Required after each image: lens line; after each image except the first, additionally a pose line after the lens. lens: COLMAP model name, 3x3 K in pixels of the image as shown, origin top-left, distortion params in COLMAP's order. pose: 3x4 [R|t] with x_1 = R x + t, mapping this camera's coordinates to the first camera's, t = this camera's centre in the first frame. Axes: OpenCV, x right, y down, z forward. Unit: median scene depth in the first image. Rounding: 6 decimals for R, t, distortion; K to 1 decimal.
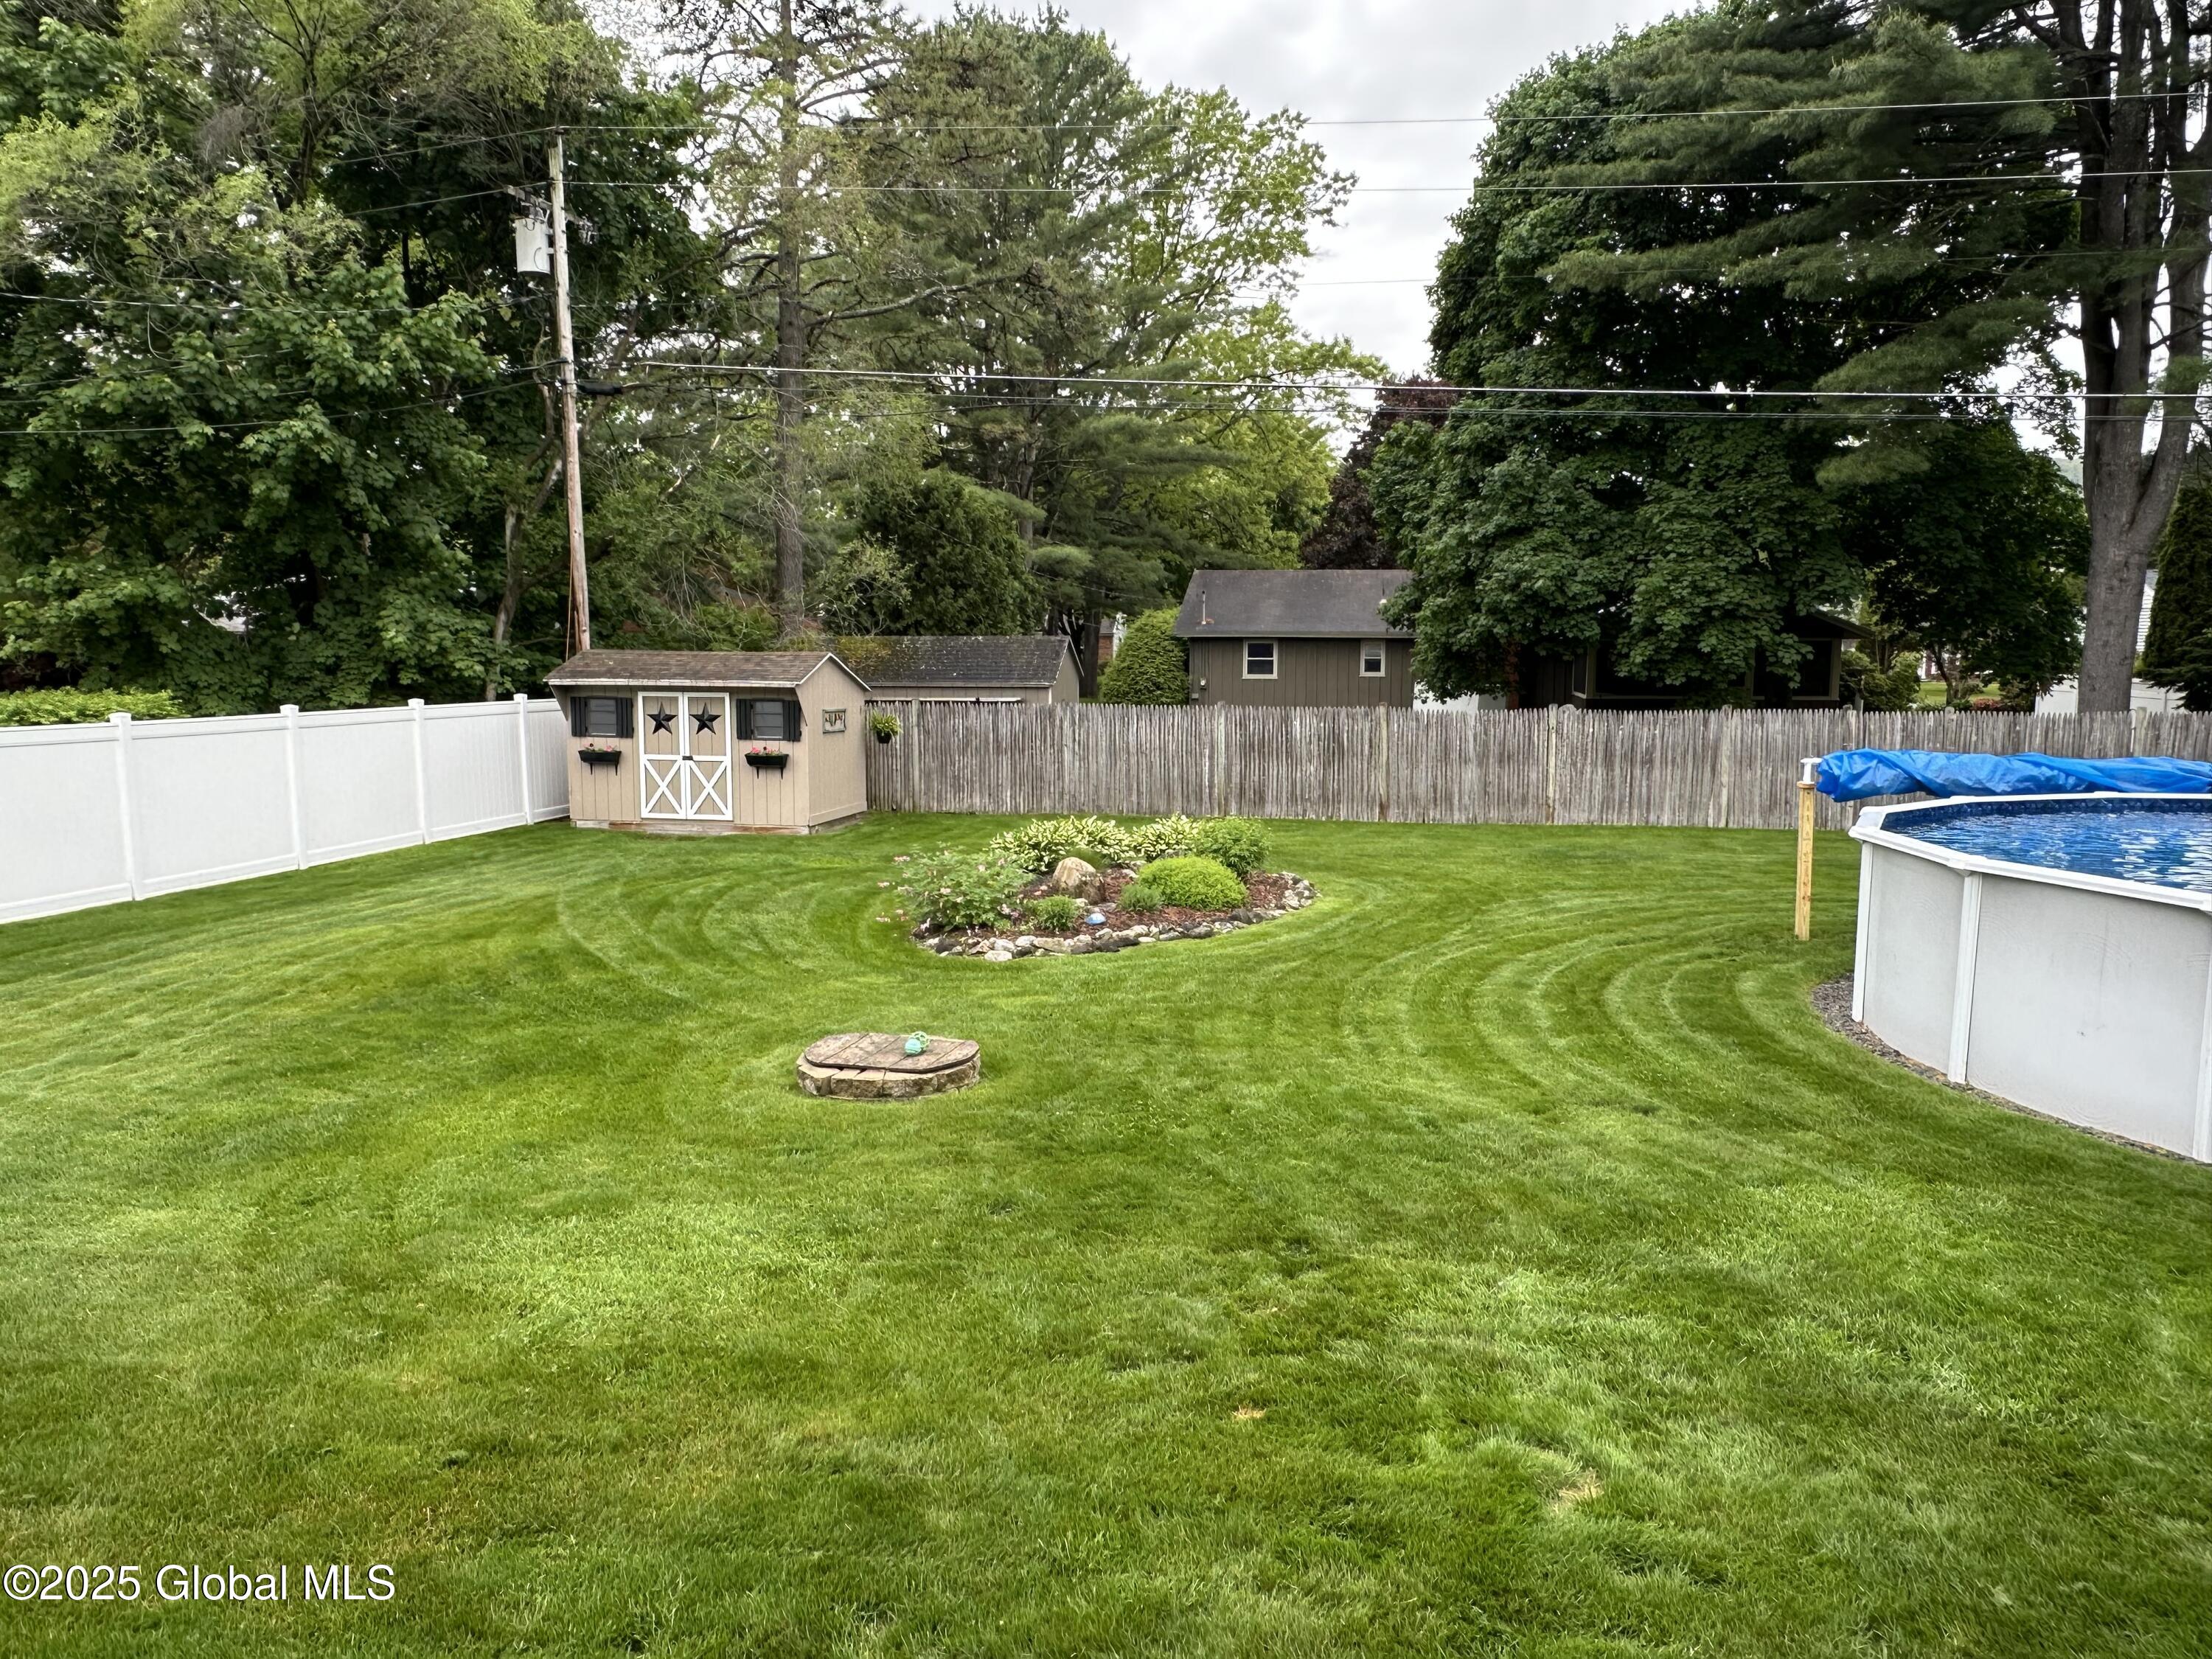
lens RADIAL K [[1488.7, 0, 1106.0], [0, 1488.7, 829.5], [0, 0, 1]] dist [0.001738, 0.001866]
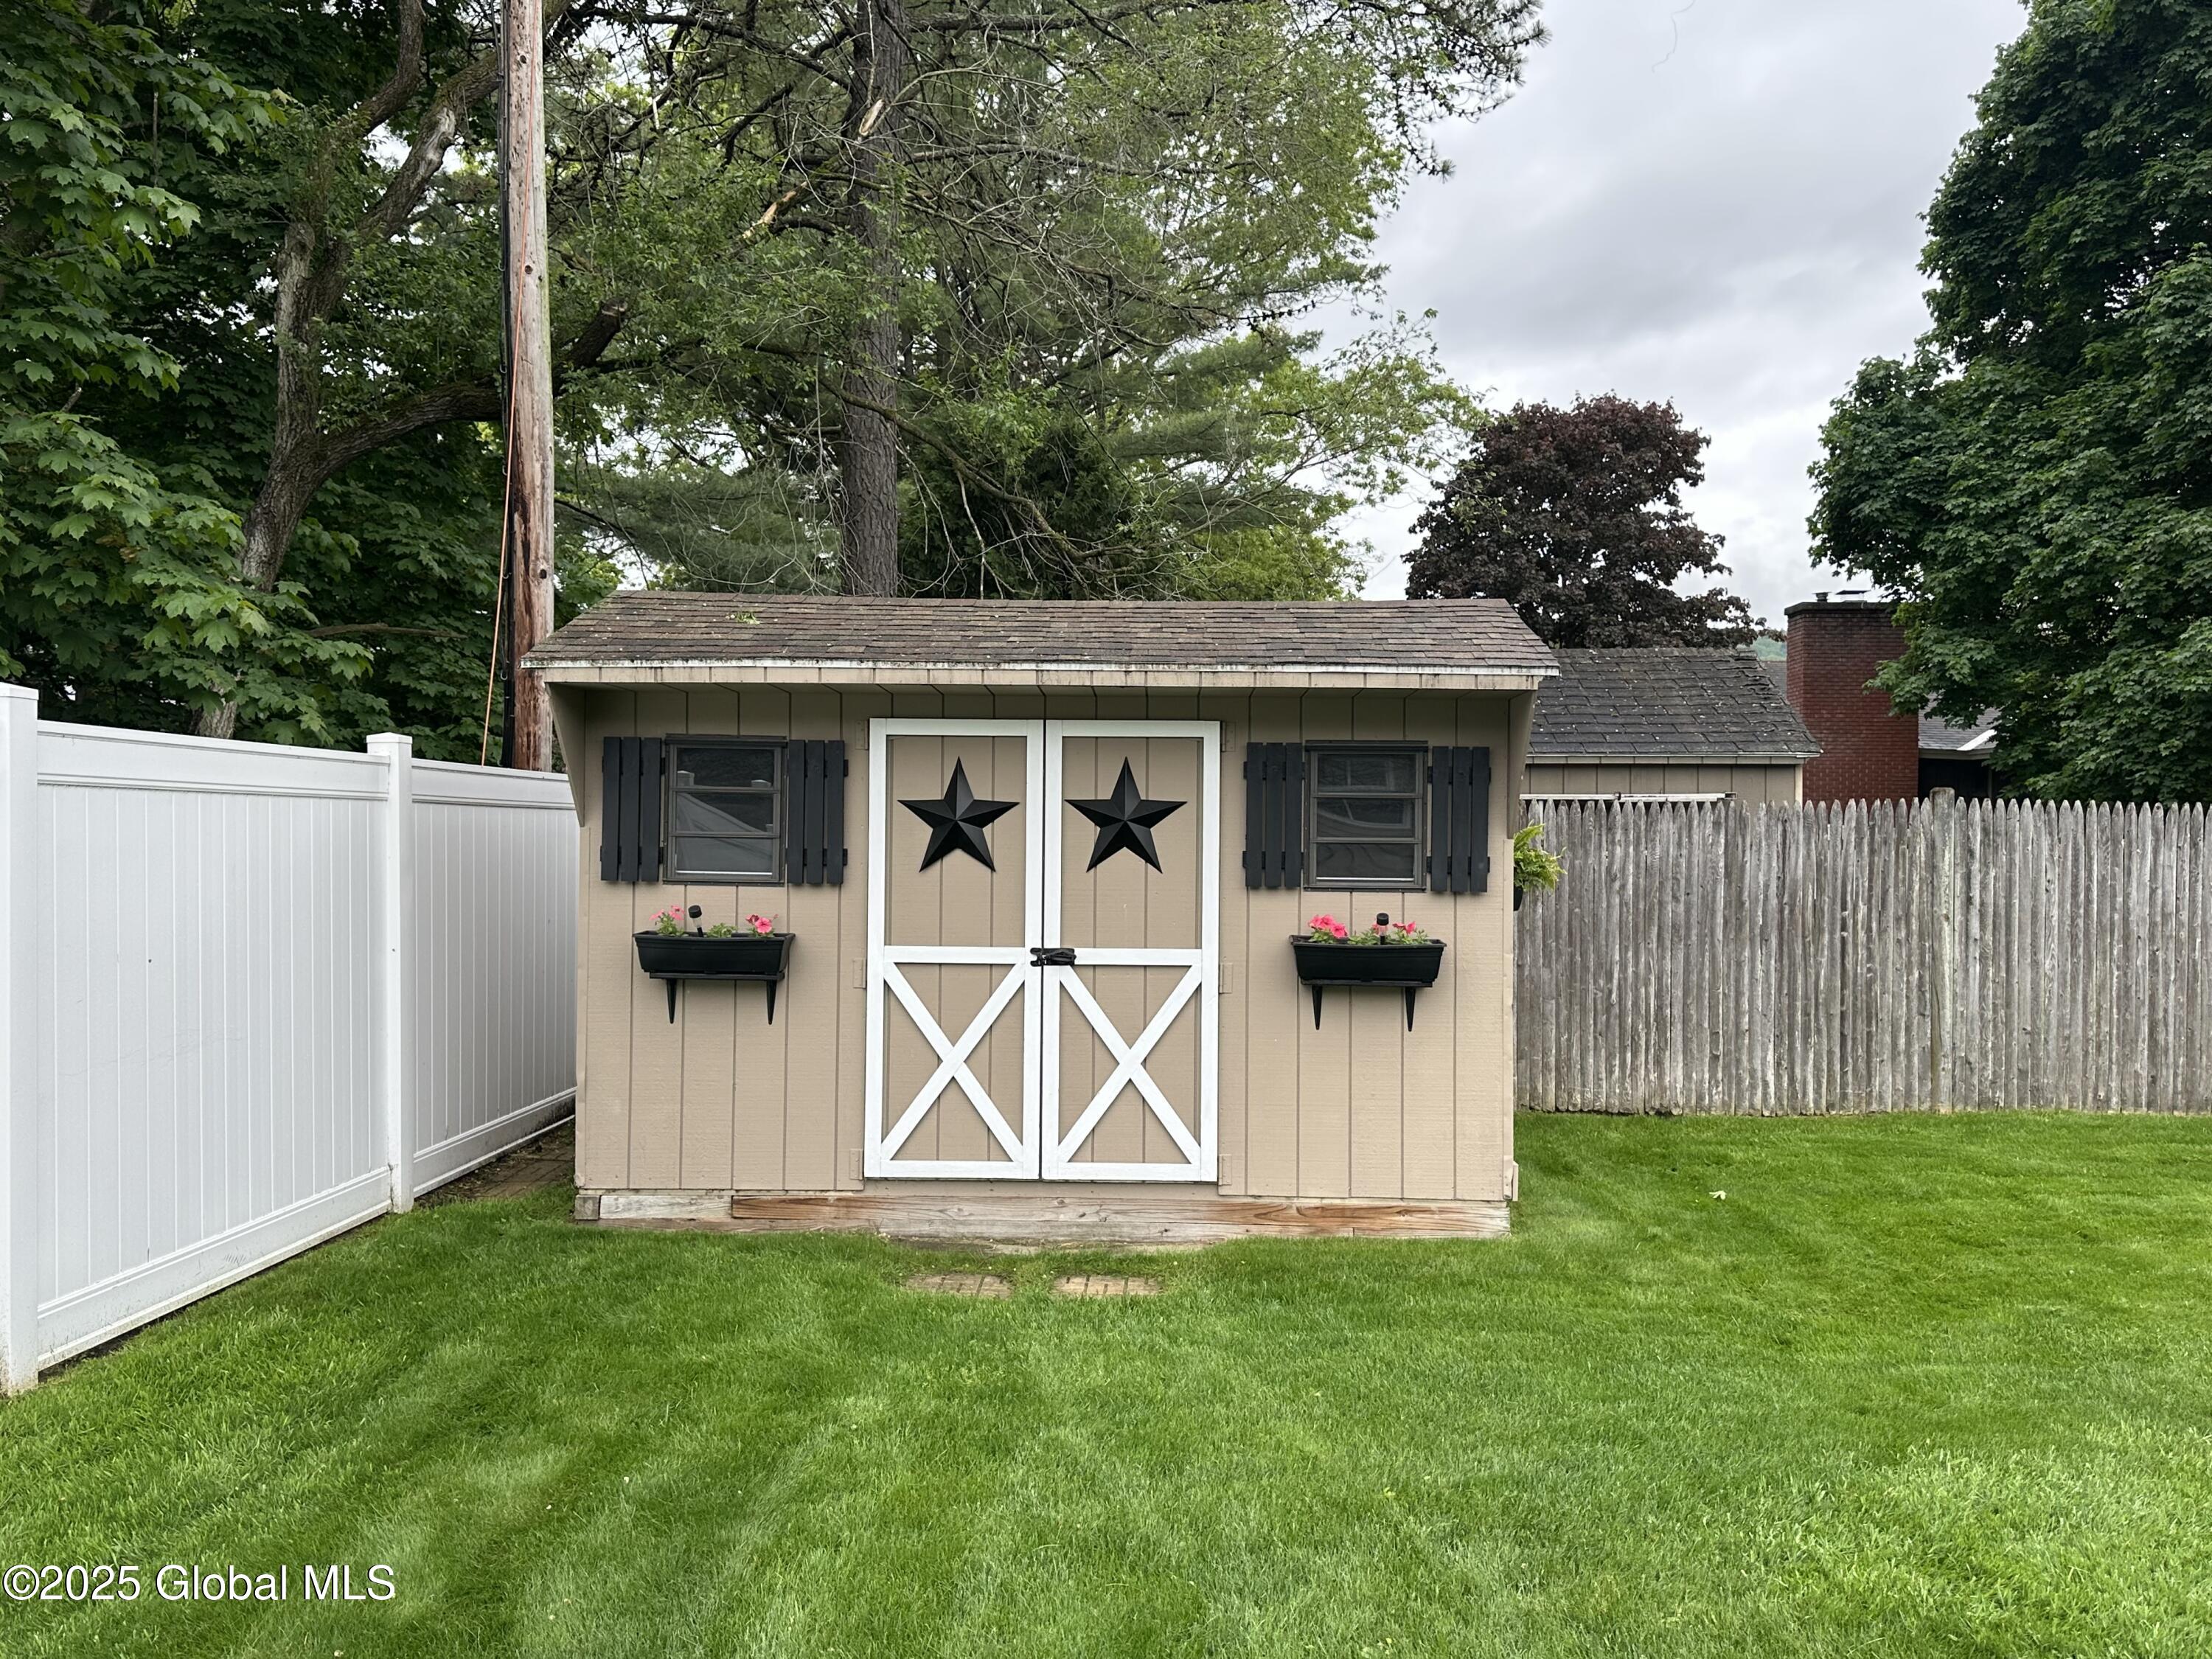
lens RADIAL K [[1808.6, 0, 1106.0], [0, 1808.6, 829.5], [0, 0, 1]] dist [0.075768, -0.000259]
pose [[0.989885, 0.002549, 0.141852, -0.238289], [0.014709, 0.992607, -0.120480, -0.023066], [-0.141110, 0.121347, 0.982529, 0.496828]]
